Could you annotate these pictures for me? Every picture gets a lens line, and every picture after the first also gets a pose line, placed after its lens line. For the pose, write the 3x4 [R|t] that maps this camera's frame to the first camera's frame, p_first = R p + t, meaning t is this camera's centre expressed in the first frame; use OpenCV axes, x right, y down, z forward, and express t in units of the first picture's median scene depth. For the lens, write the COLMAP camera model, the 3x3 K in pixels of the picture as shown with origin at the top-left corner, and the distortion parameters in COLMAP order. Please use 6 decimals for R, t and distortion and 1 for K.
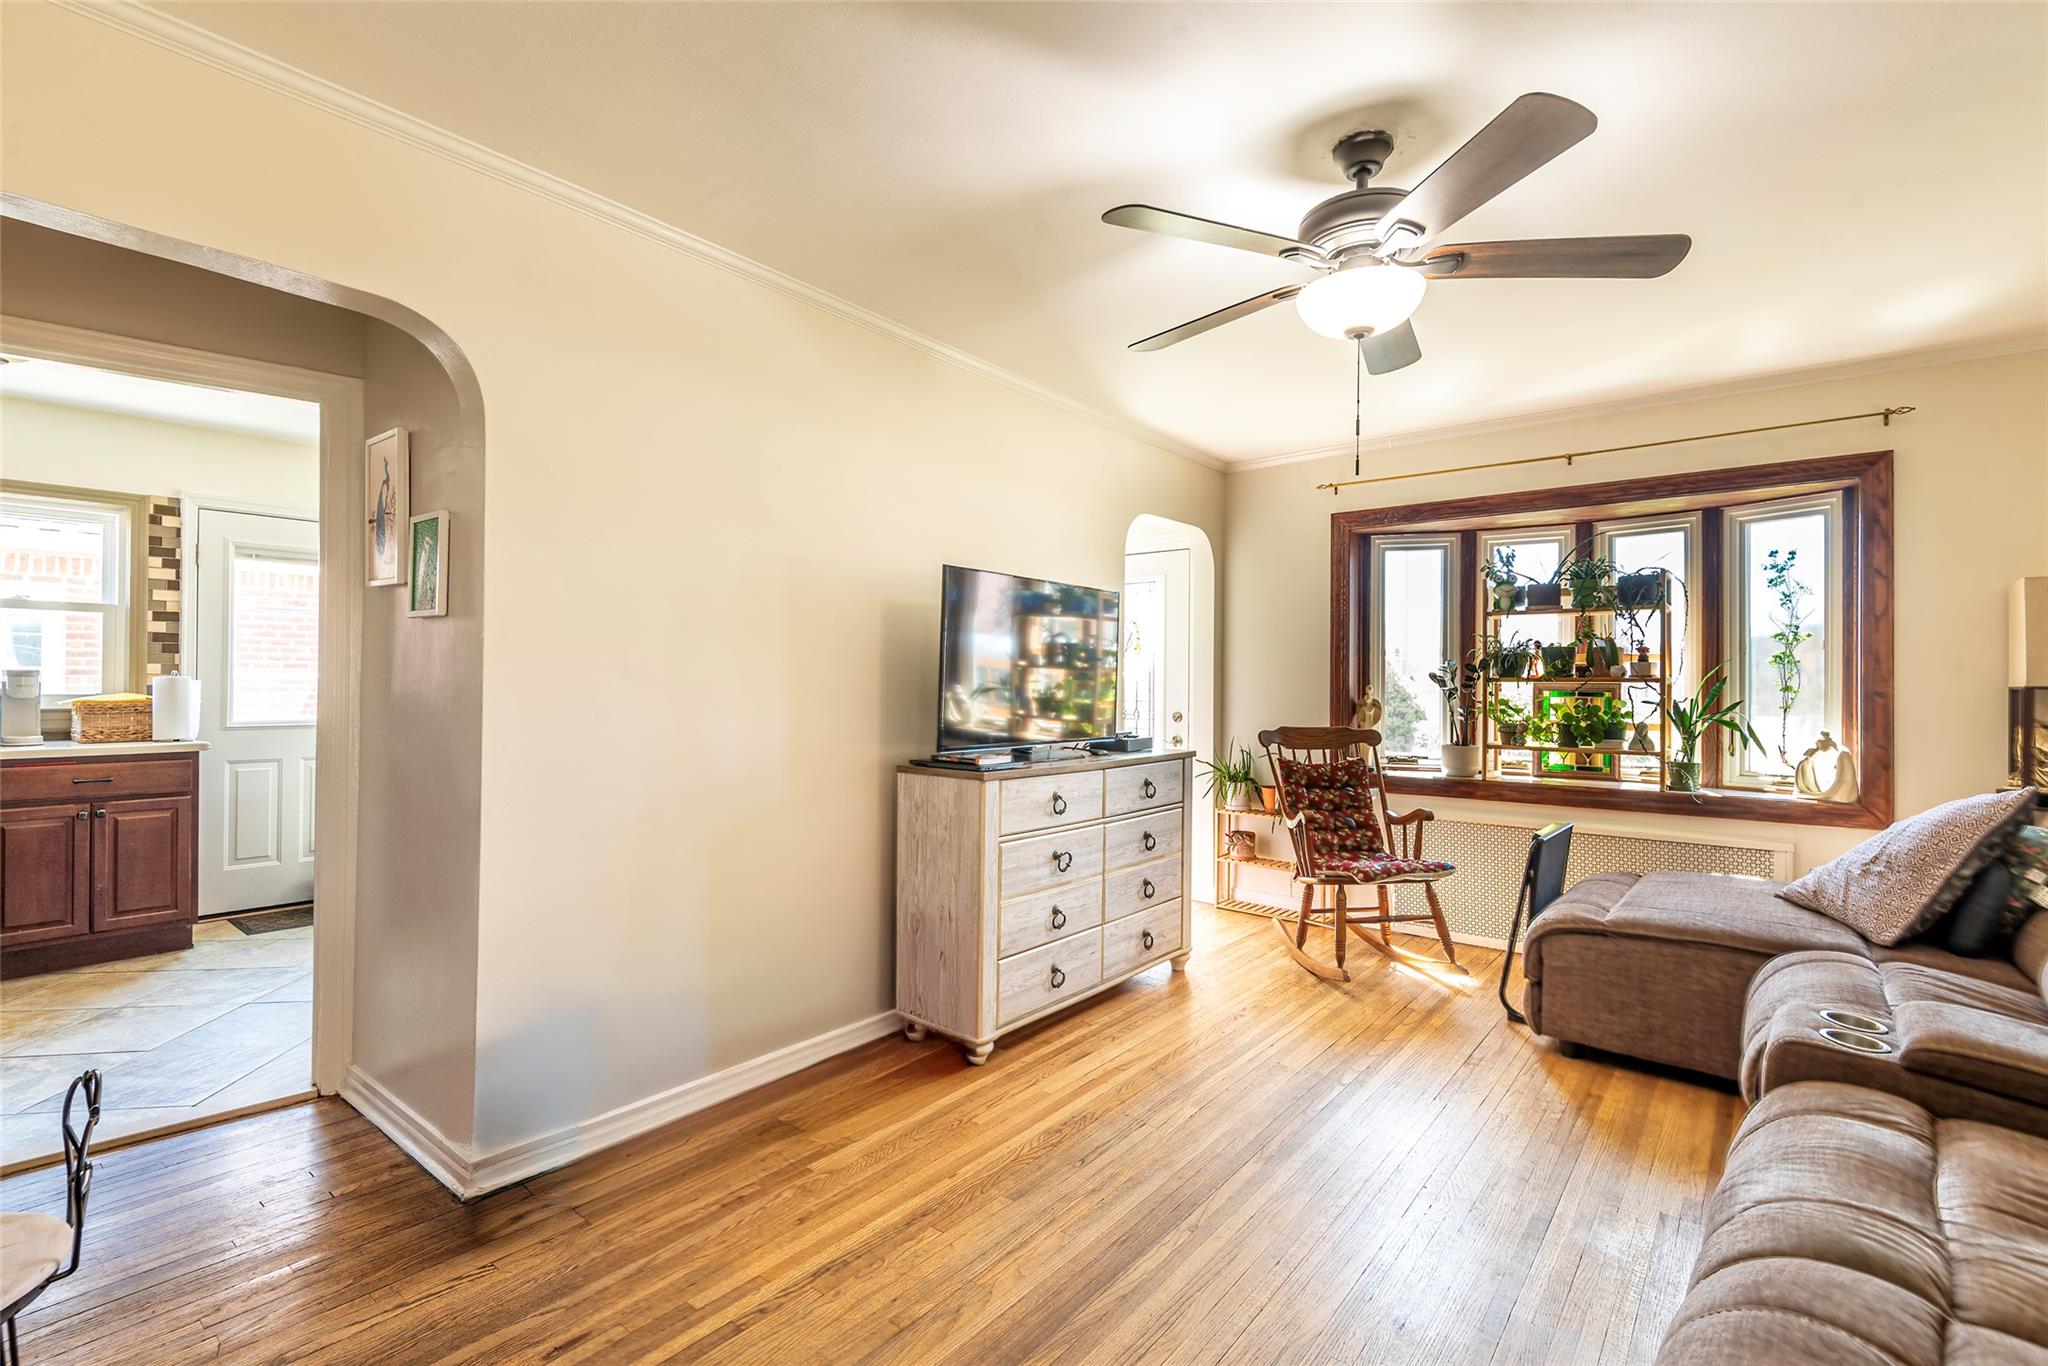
lens RADIAL K [[938.5, 0, 1017.4], [0, 938.5, 678.9], [0, 0, 1]] dist [0.008656, -0.000437]
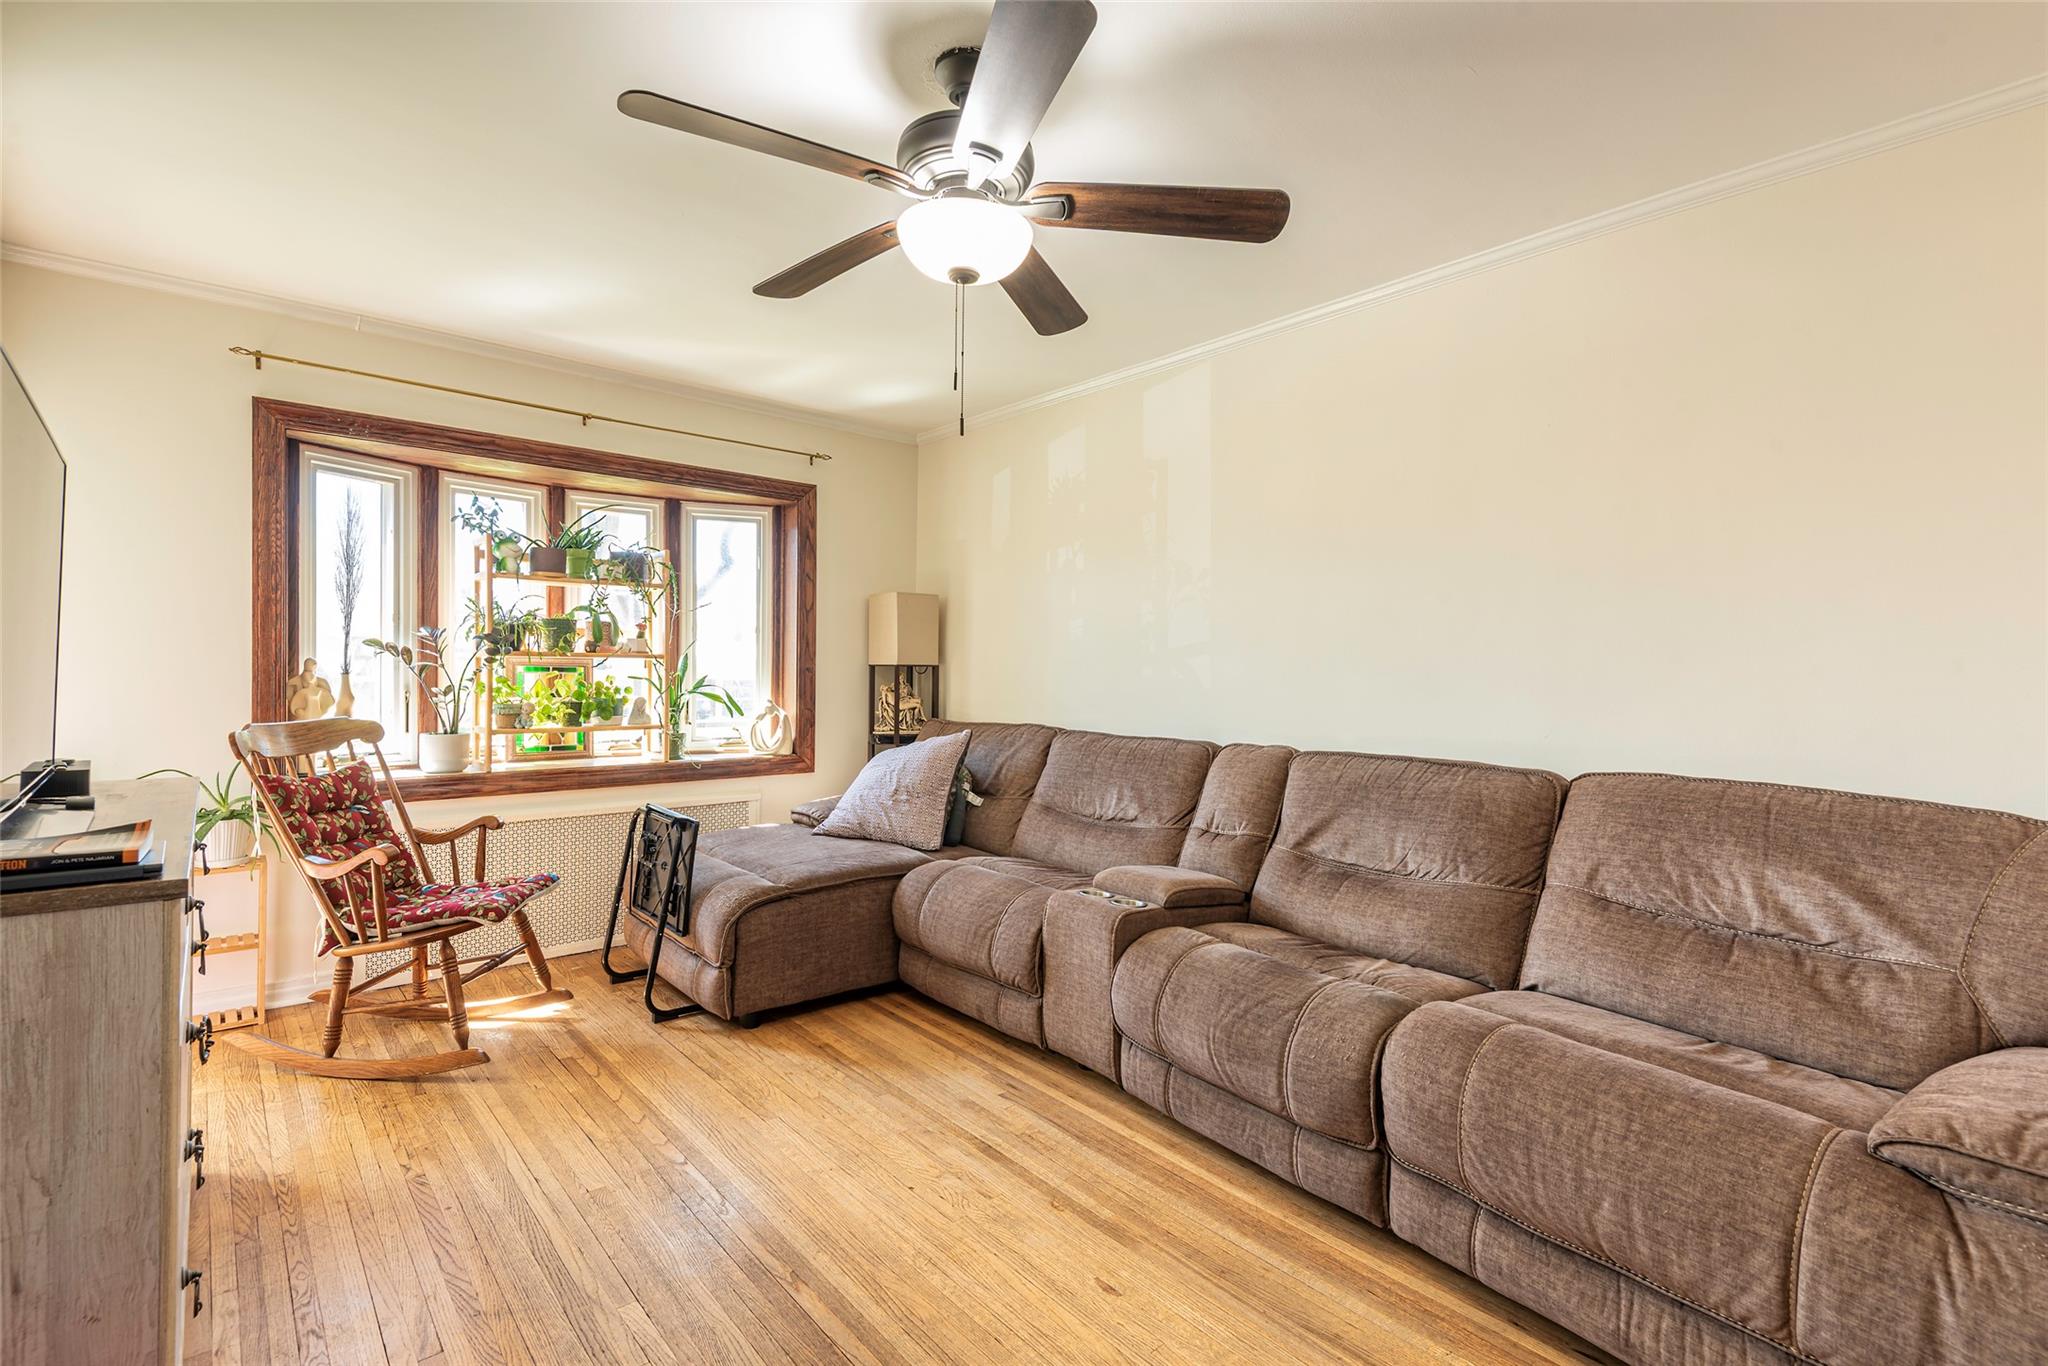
lens RADIAL K [[938.5, 0, 1017.4], [0, 938.5, 678.9], [0, 0, 1]] dist [0.008656, -0.000437]
pose [[0.149682, -0.015488, 0.988613, -0.296855], [-0.016834, 0.999692, 0.018211, 0.000620], [-0.988591, -0.019368, 0.149376, 0.457028]]
